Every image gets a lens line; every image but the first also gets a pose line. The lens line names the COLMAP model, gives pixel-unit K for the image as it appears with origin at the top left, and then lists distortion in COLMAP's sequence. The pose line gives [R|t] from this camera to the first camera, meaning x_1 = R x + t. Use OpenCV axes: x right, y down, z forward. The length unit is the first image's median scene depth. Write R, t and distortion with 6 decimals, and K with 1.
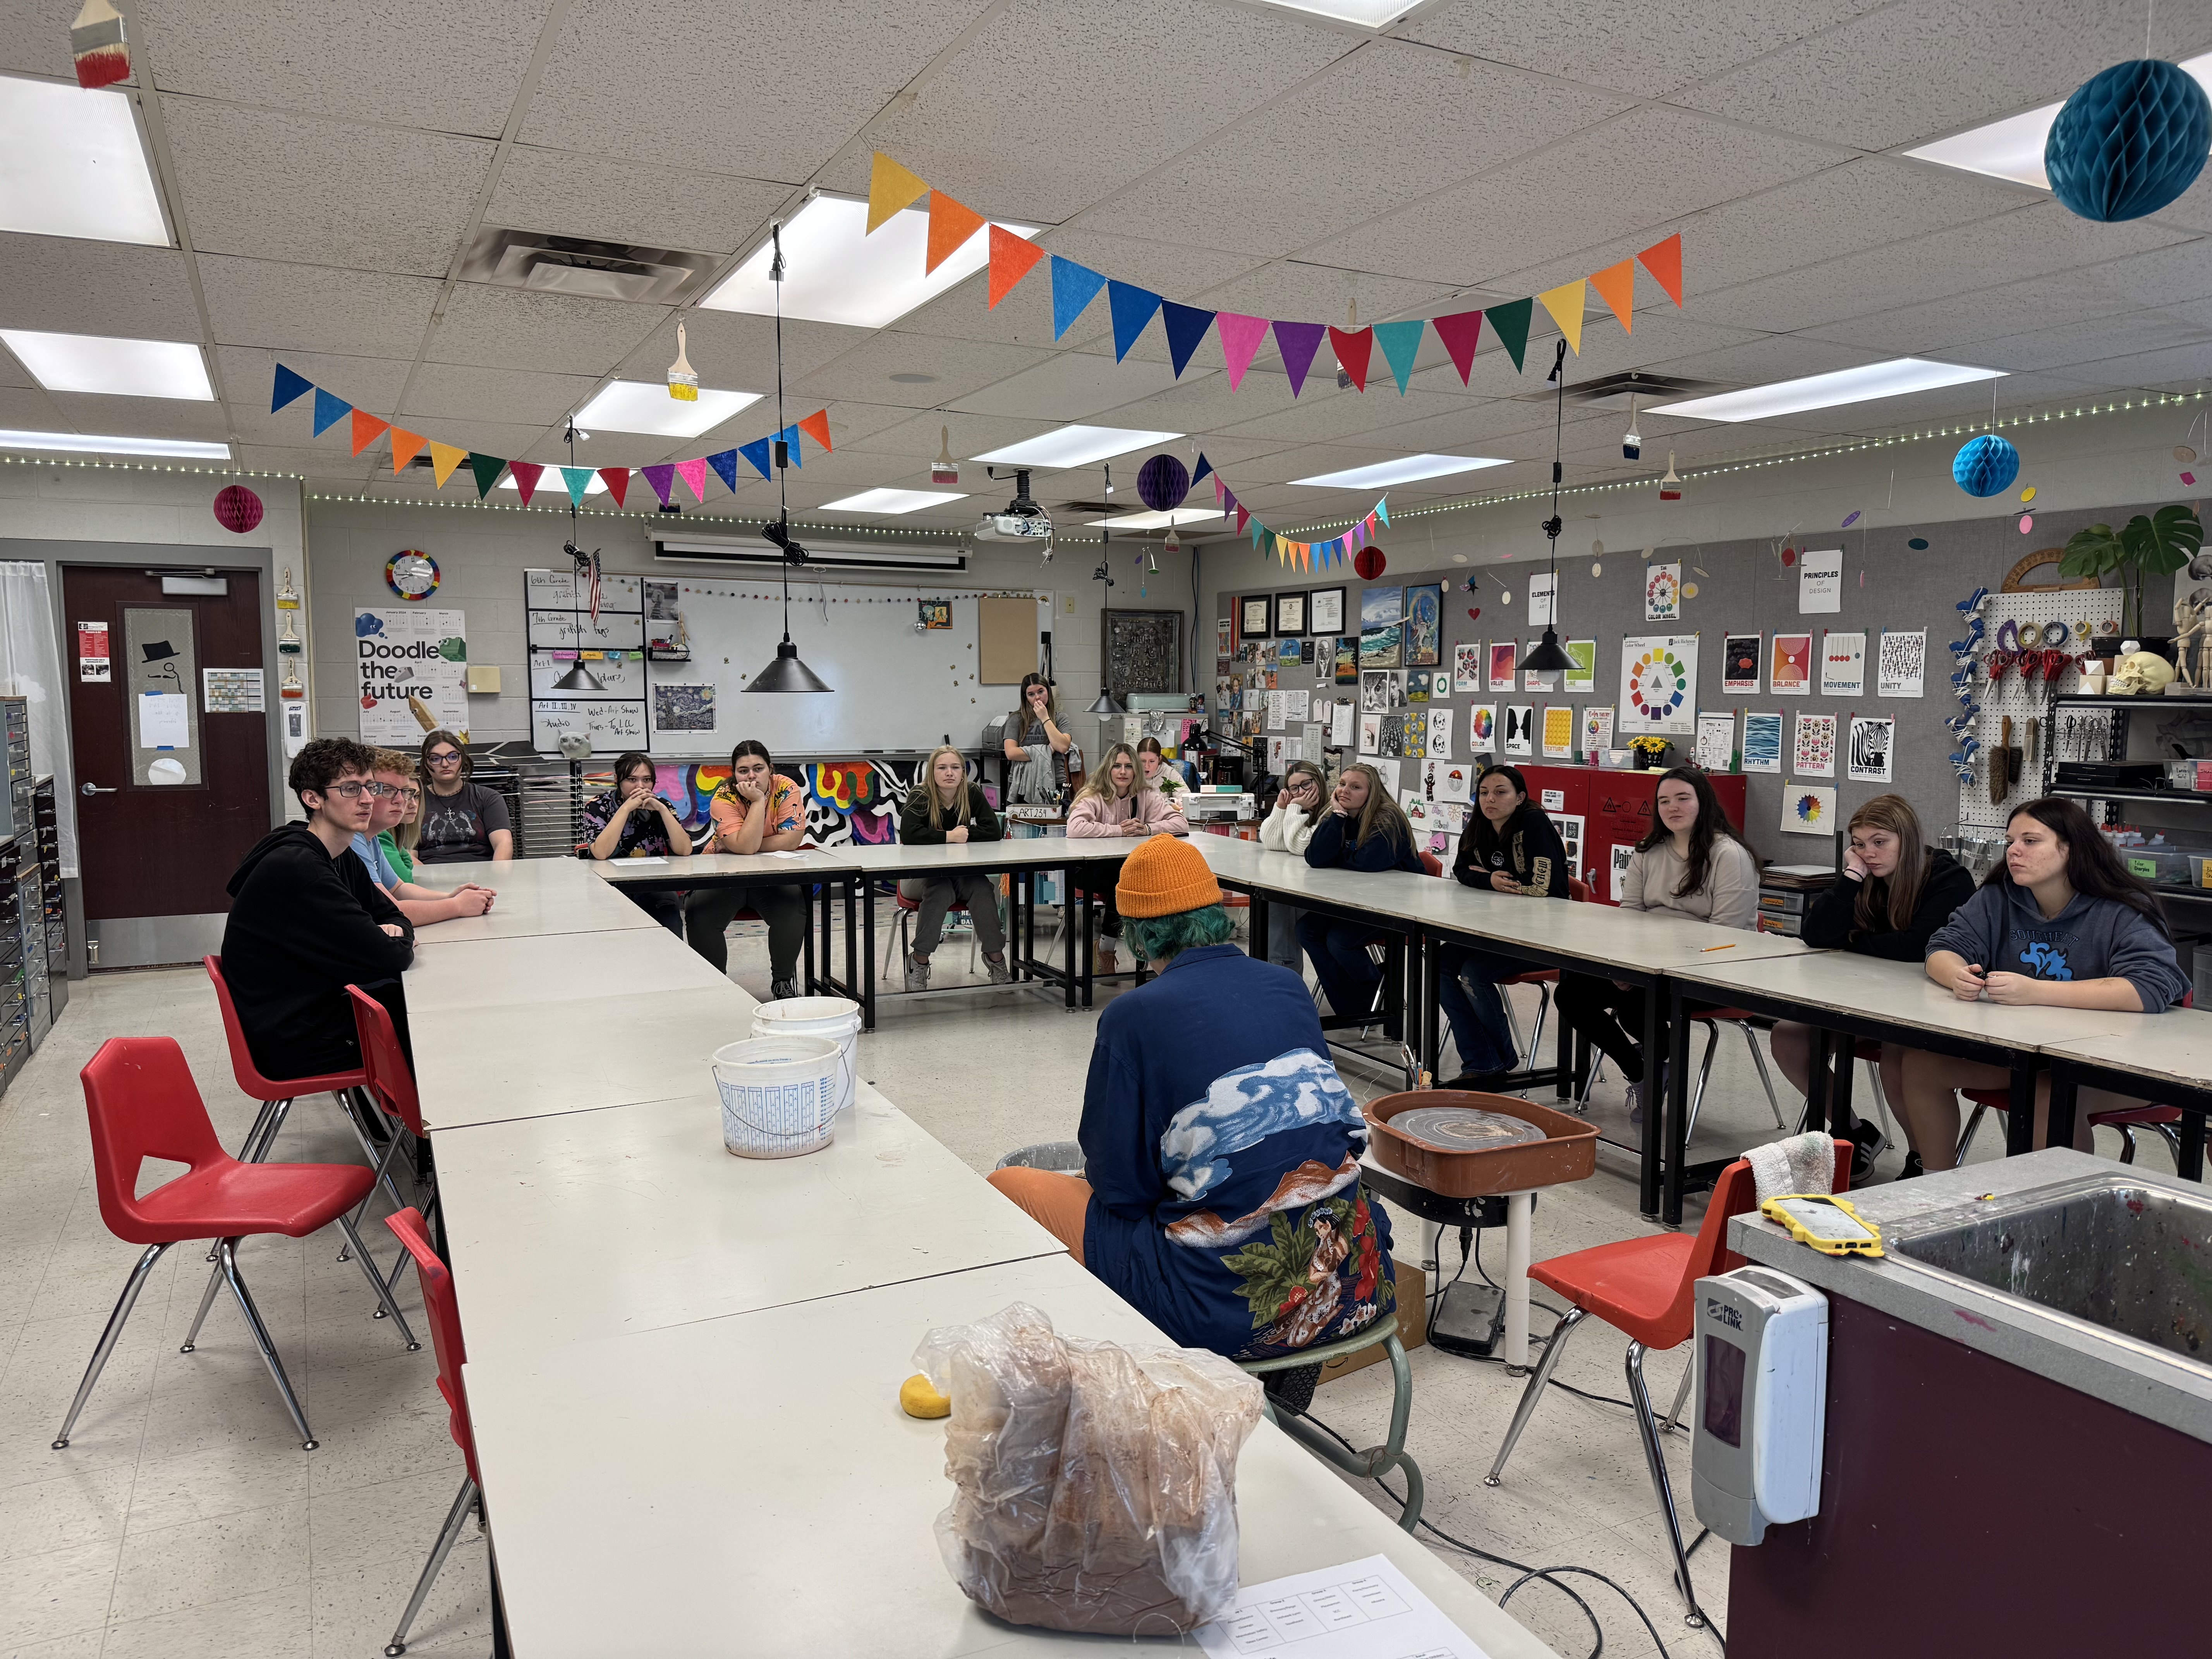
lens RADIAL K [[1530.0, 0, 1110.3], [0, 1530.0, 830.3], [0, 0, 1]] dist [-0.043749, 0.007998]
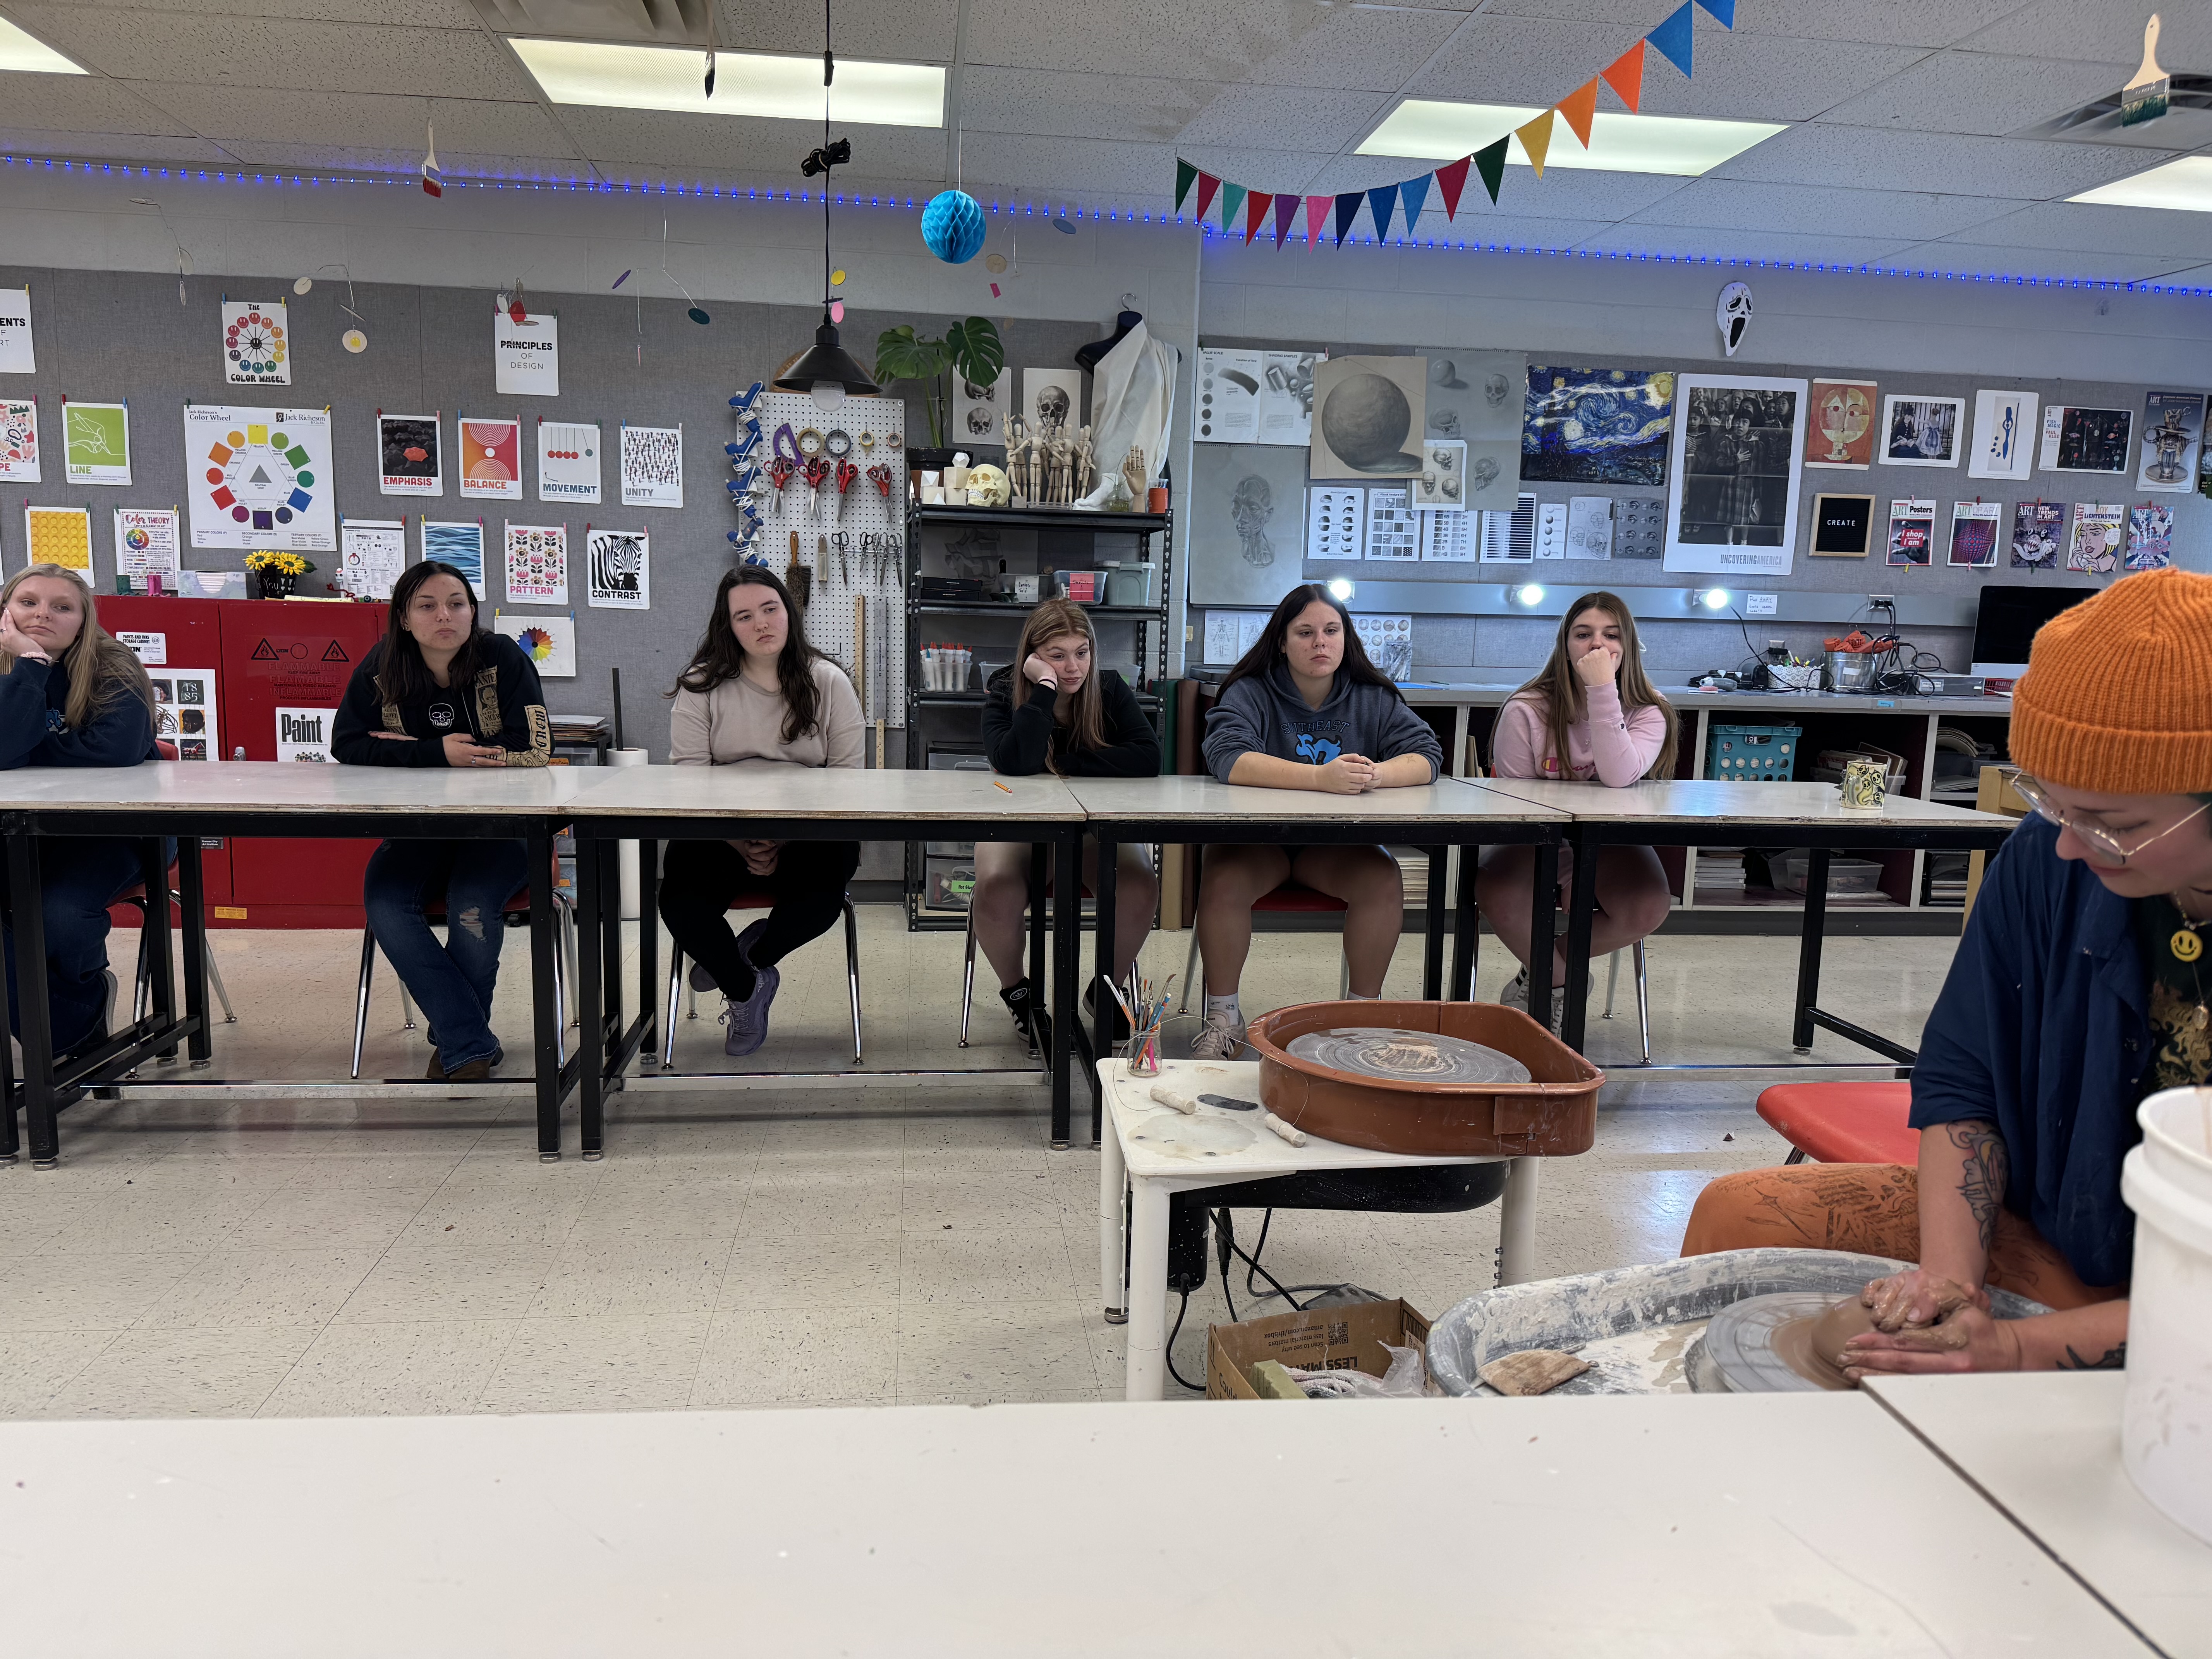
lens RADIAL K [[1530.0, 0, 1107.7], [0, 1530.0, 830.4], [0, 0, 1]] dist [-0.043749, 0.007998]
pose [[0.309954, -0.125312, 0.942457, -0.210635], [0.059069, 0.991899, 0.112459, 0.010134], [-0.948915, 0.020813, 0.314846, 0.475396]]
